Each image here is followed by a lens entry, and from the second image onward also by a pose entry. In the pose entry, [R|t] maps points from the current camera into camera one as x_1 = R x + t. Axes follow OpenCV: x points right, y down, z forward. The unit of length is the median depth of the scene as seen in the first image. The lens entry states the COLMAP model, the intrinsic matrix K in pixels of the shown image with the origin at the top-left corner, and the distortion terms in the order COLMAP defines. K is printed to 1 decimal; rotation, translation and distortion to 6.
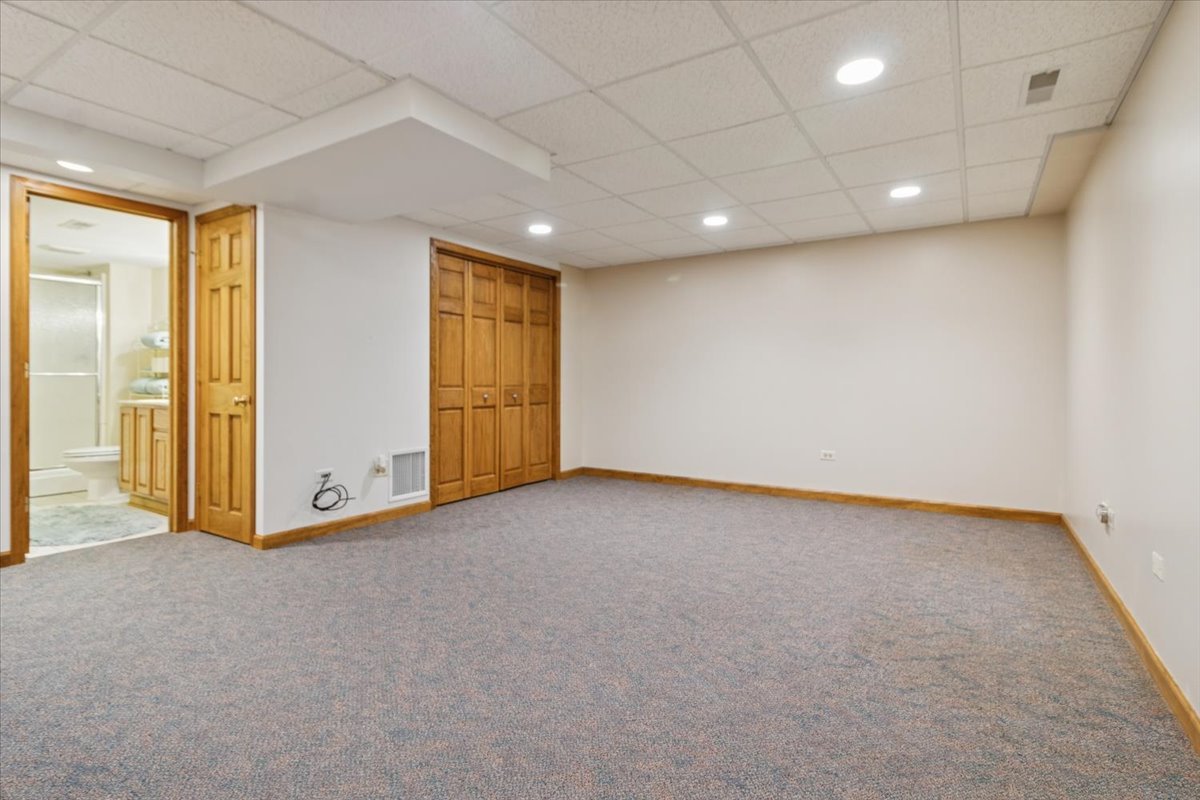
lens RADIAL K [[574.3, 0, 599.9], [0, 574.3, 380.6], [0, 0, 1]] dist [0.003123, 0.001632]
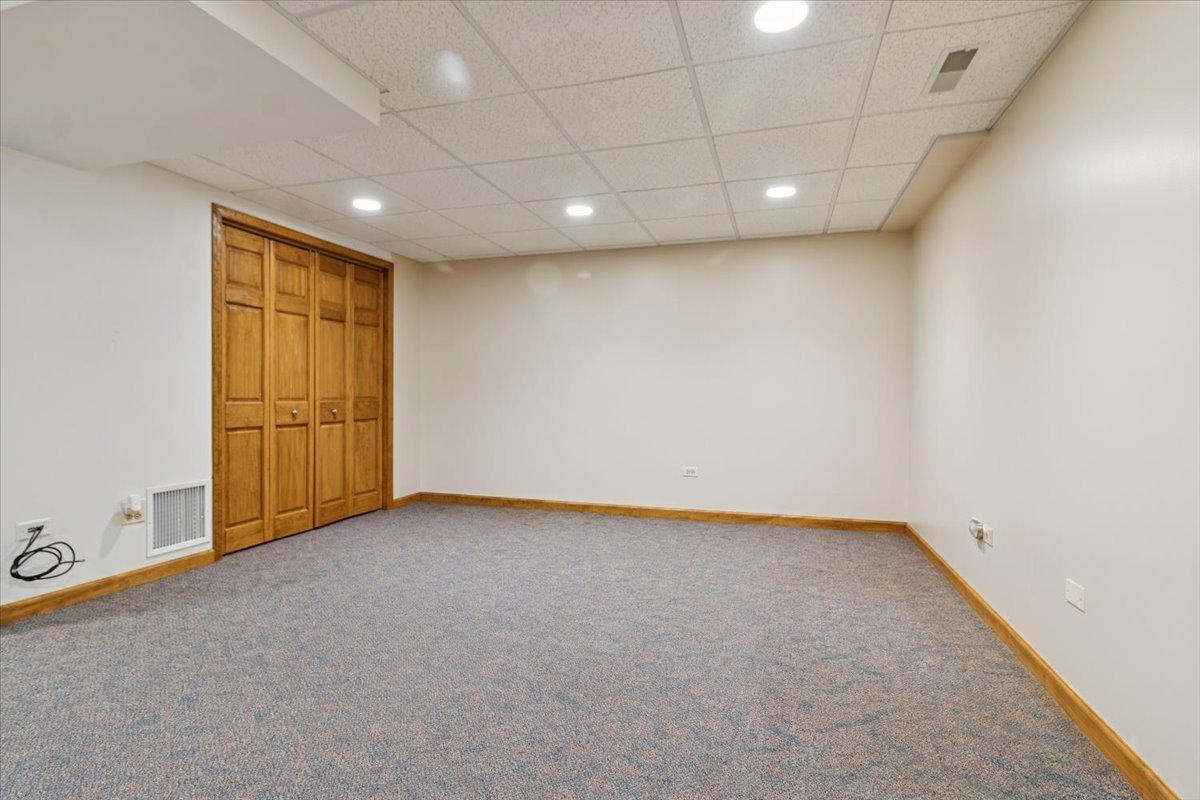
lens RADIAL K [[602.0, 0, 596.7], [0, 602.0, 396.1], [0, 0, 1]] dist [0.002272, -0.000271]
pose [[0.966778, 0.000225, 0.255617, -0.008249], [-0.001836, 0.999980, 0.006066, -0.000506], [-0.255611, -0.006334, 0.966759, 0.099890]]
